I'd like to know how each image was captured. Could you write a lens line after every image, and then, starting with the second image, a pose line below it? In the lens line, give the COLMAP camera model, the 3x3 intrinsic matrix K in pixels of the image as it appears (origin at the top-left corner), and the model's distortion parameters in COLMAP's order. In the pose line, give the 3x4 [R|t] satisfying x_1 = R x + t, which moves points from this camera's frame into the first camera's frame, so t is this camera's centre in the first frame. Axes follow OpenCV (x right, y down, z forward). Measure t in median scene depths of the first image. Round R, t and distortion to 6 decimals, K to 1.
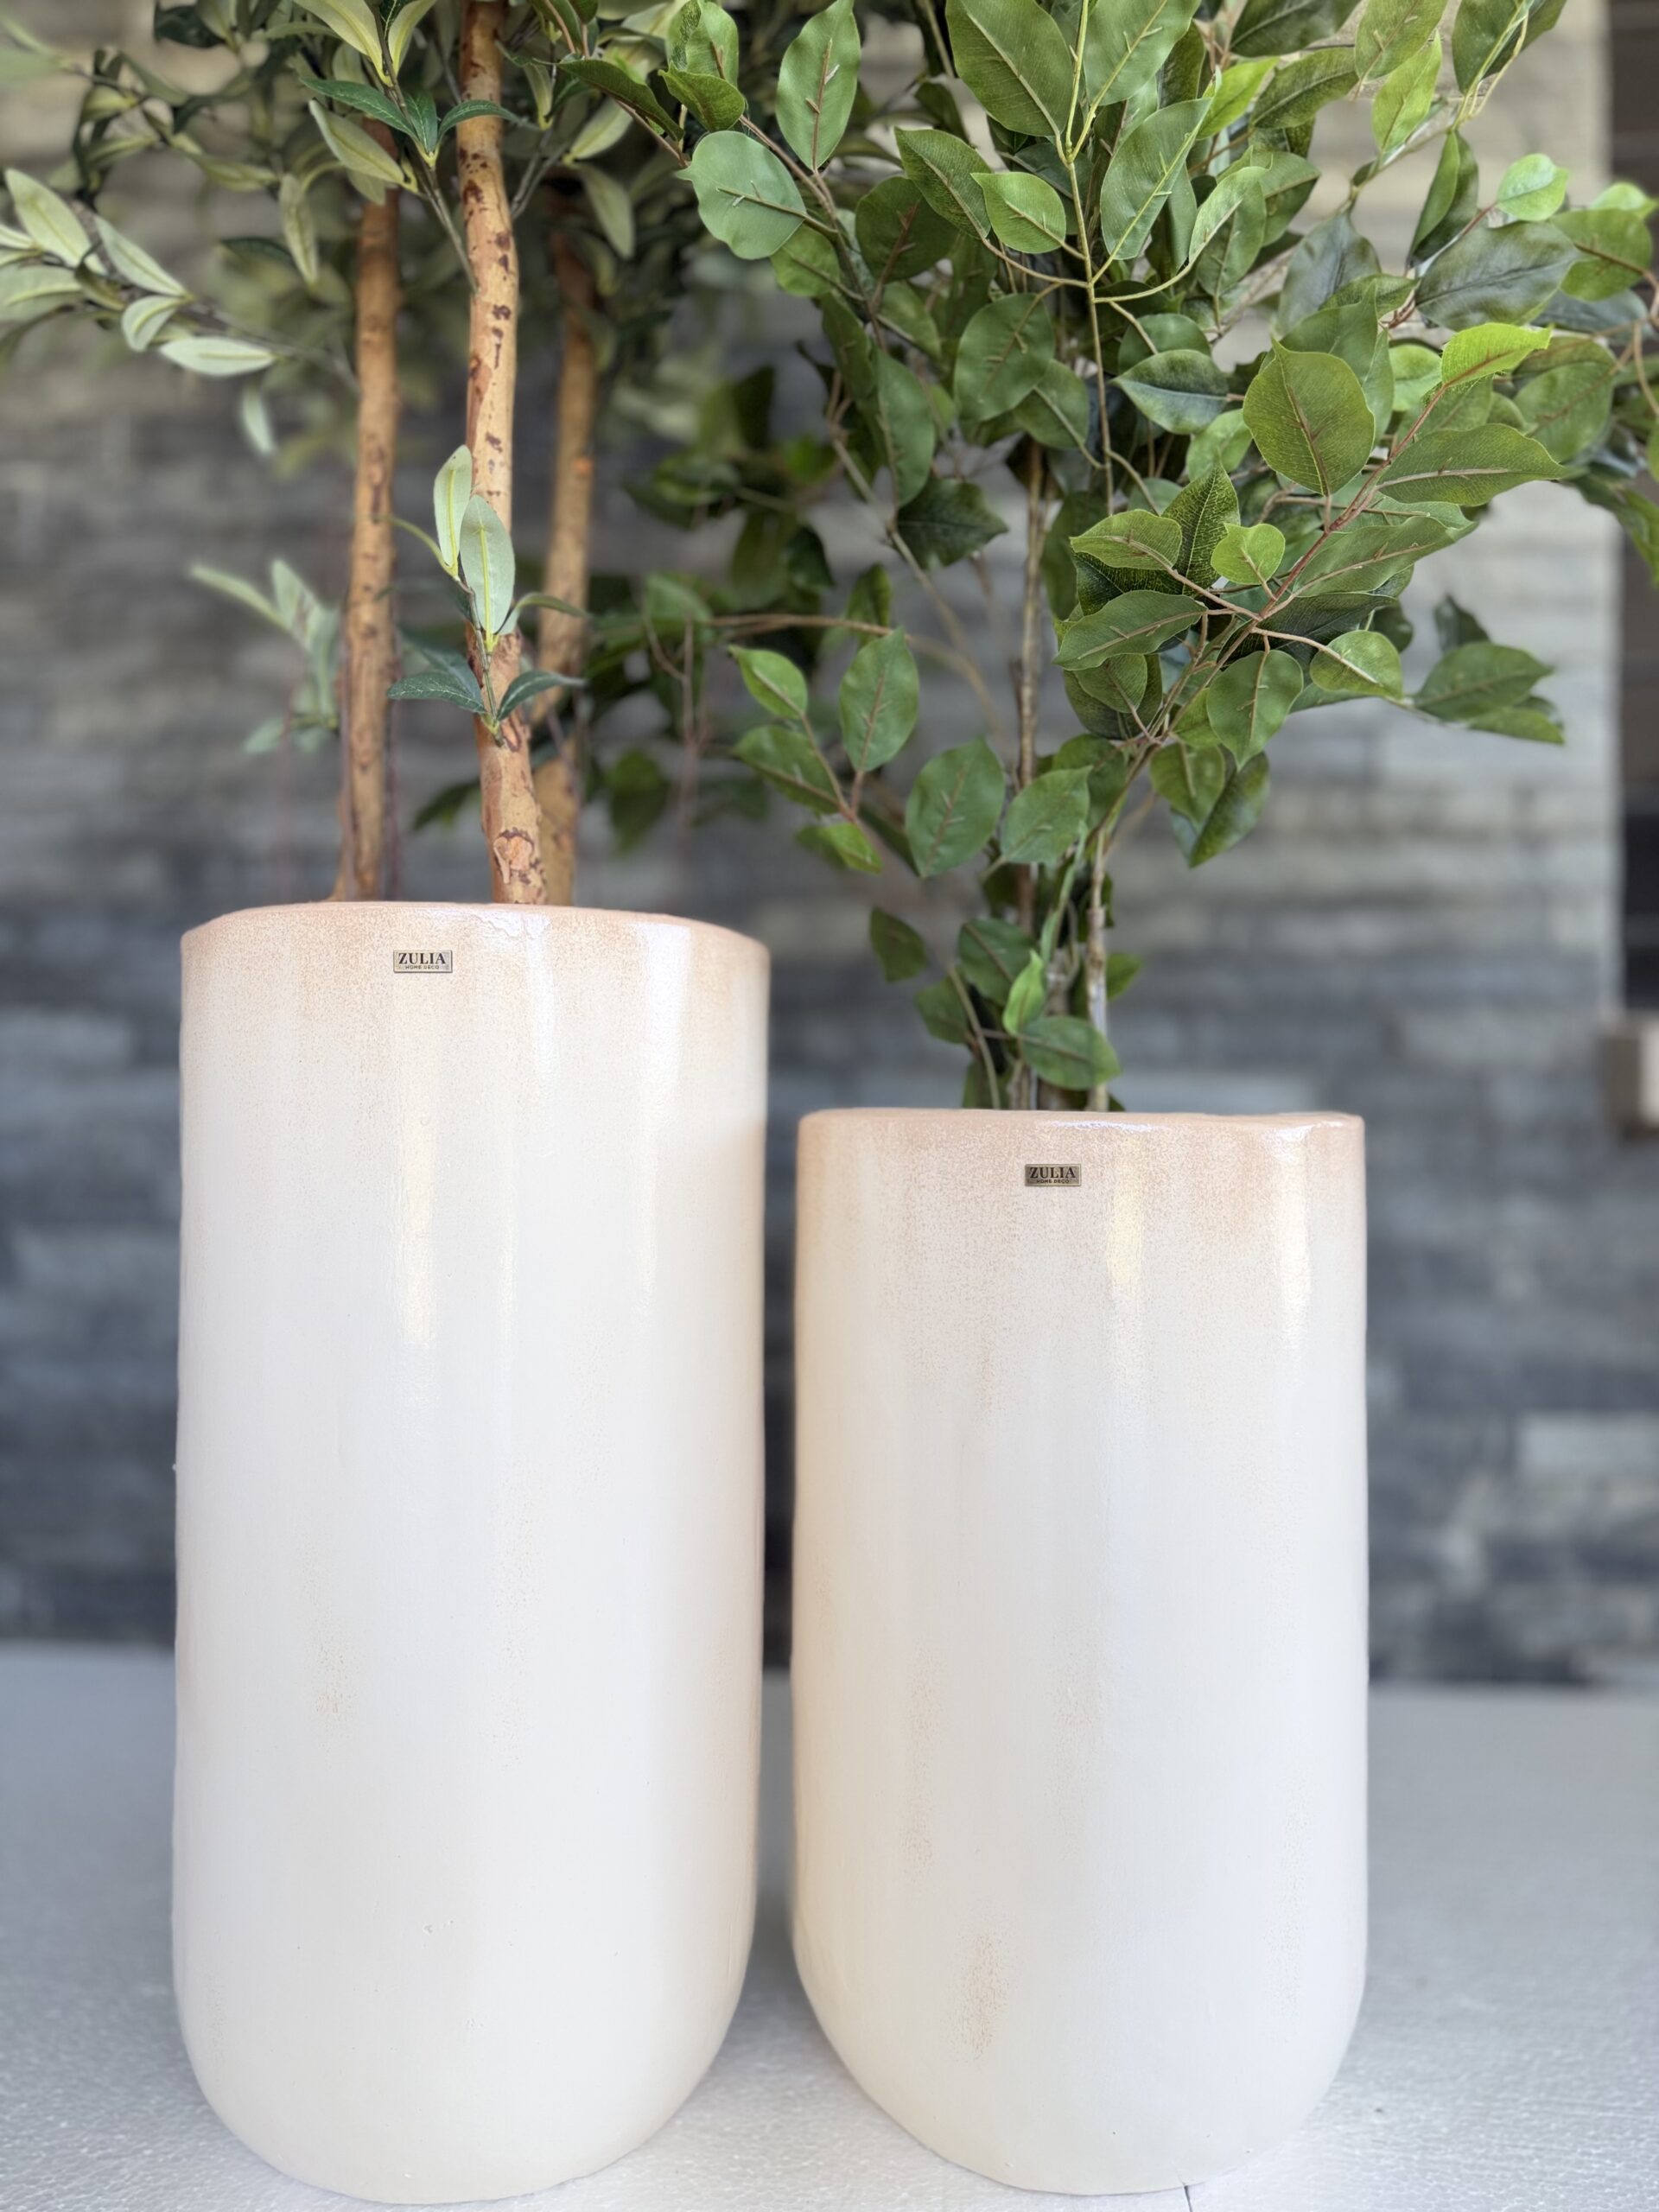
lens RADIAL K [[1635.2, 0, 825.6], [0, 1635.2, 1101.9], [0, 0, 1]] dist [0.060987, -0.107833]
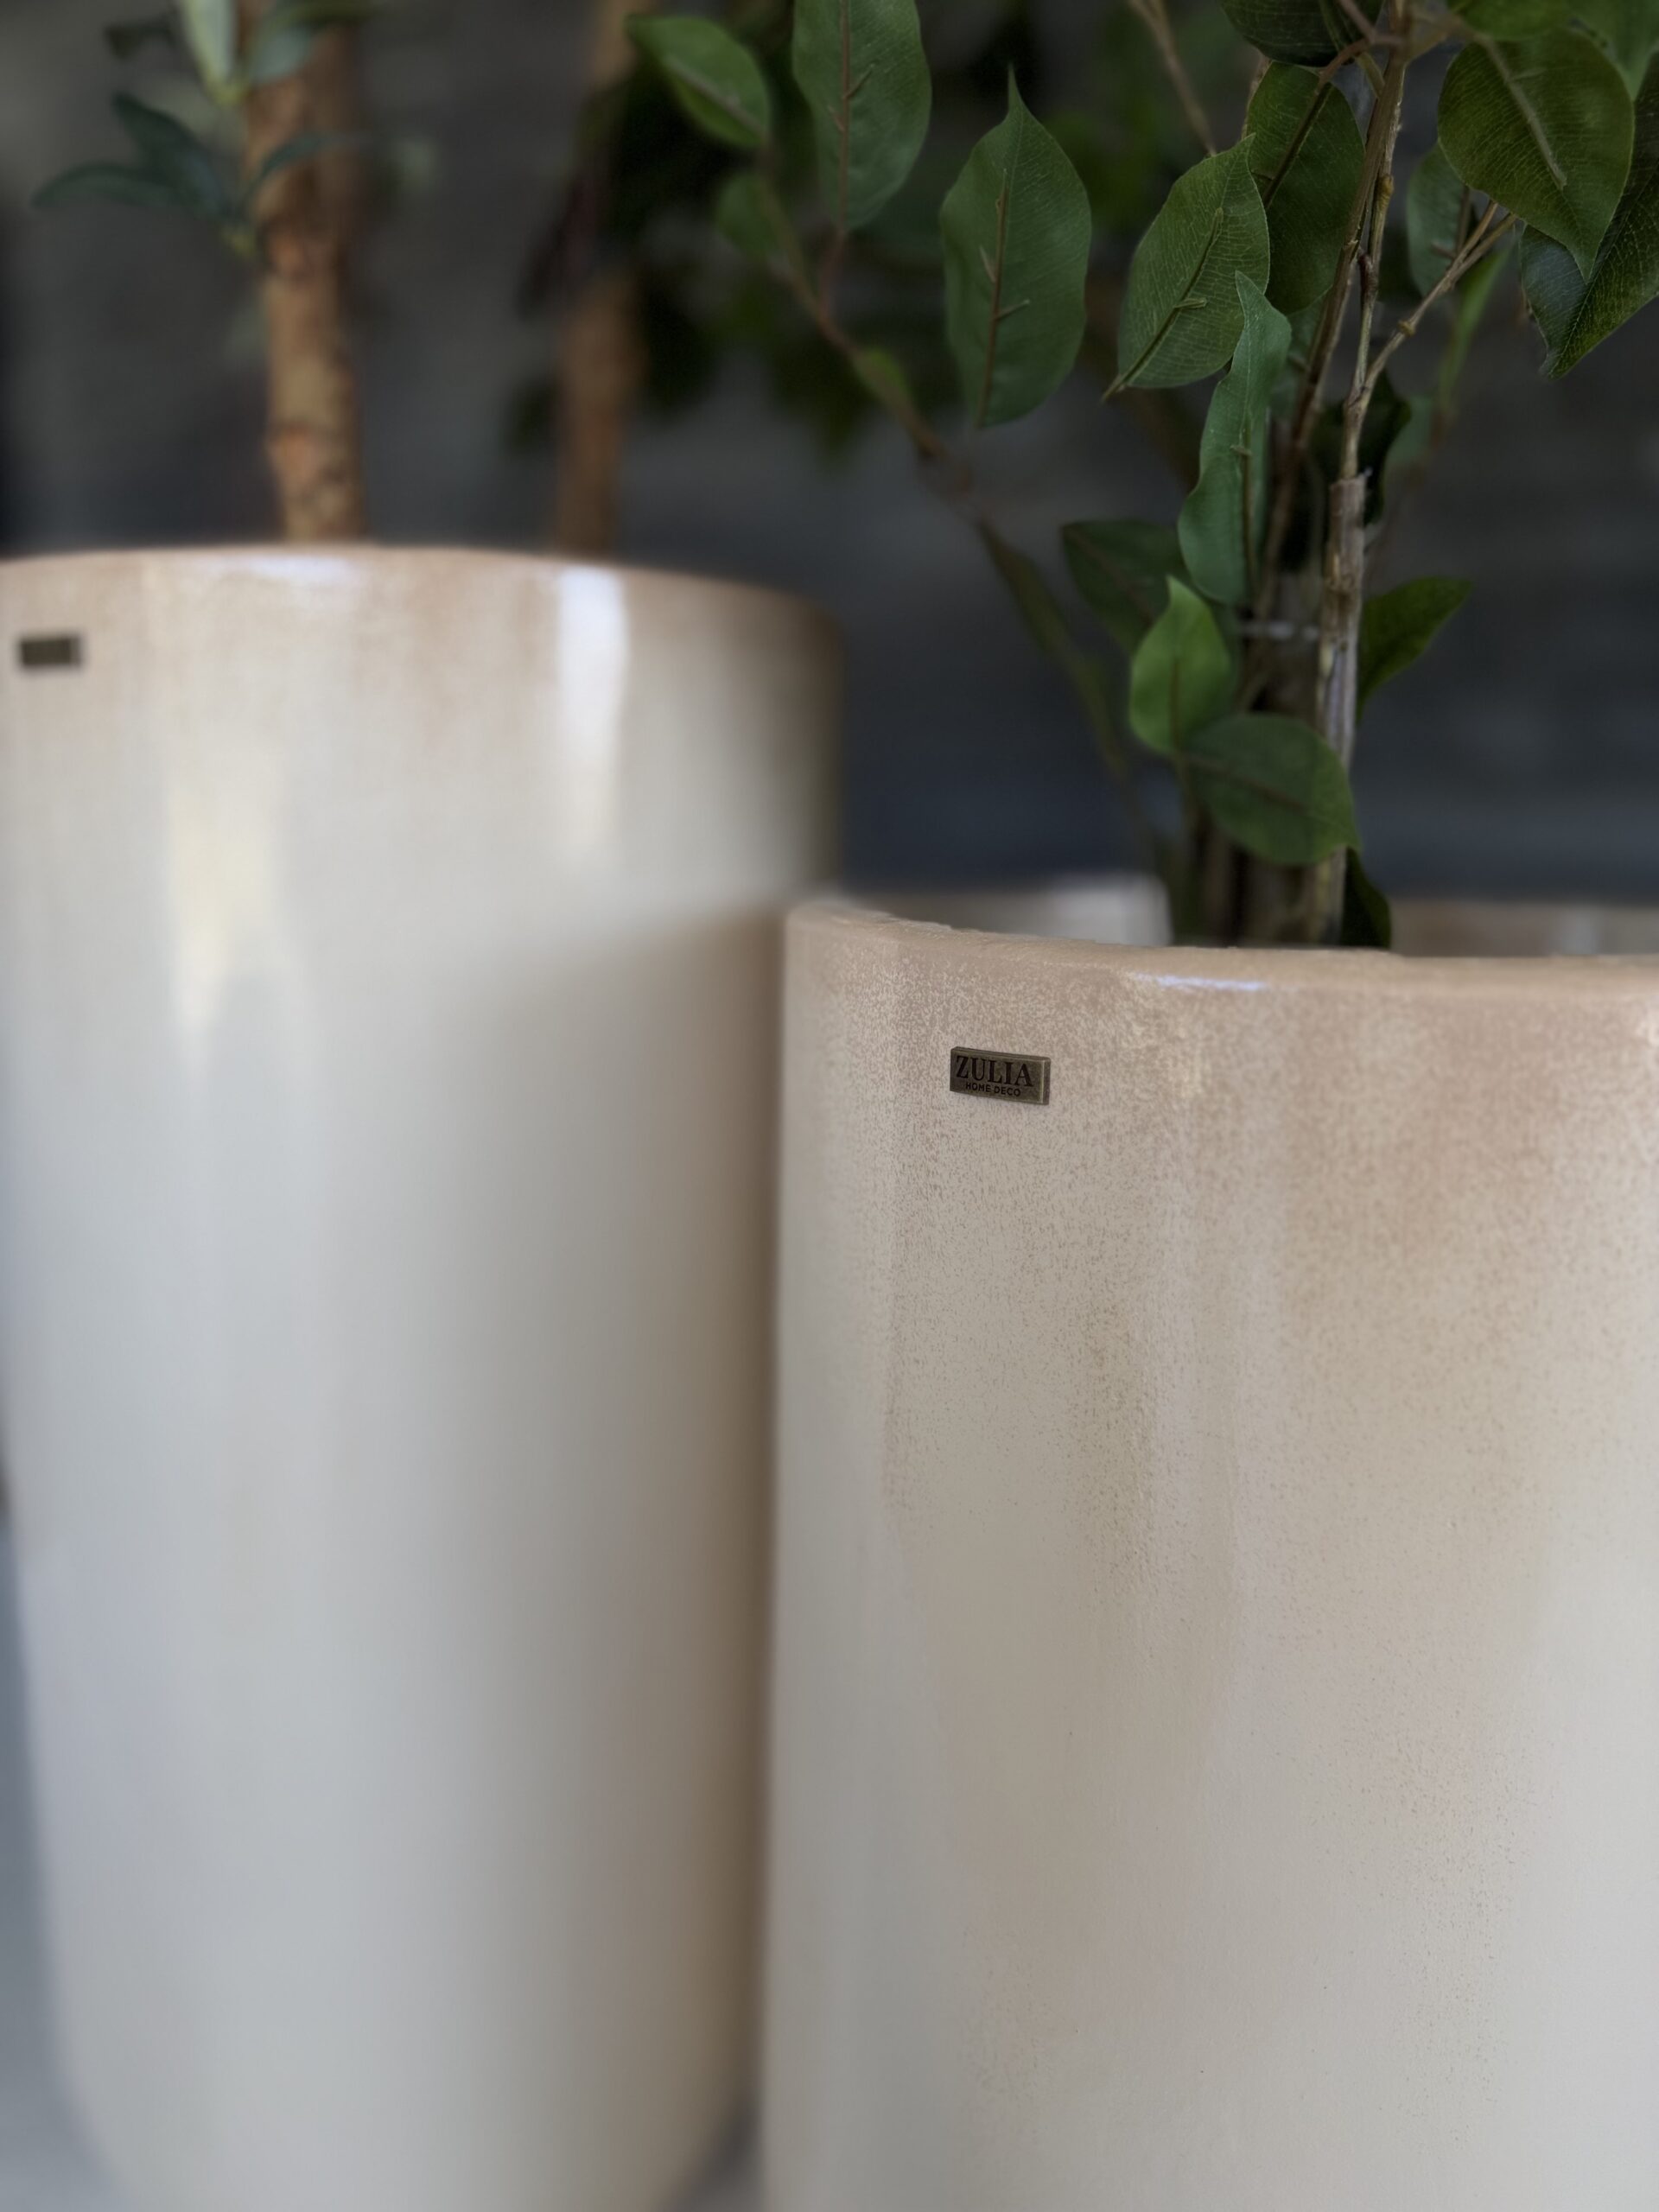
lens RADIAL K [[1634.6, 0, 829.5], [0, 1634.6, 1106.0], [0, 0, 1]] dist [0.059485, -0.107895]
pose [[0.877746, 0.095264, -0.469561, 0.290018], [-0.002034, 0.980767, 0.195174, -0.035124], [0.479123, -0.170358, 0.861057, 0.517617]]
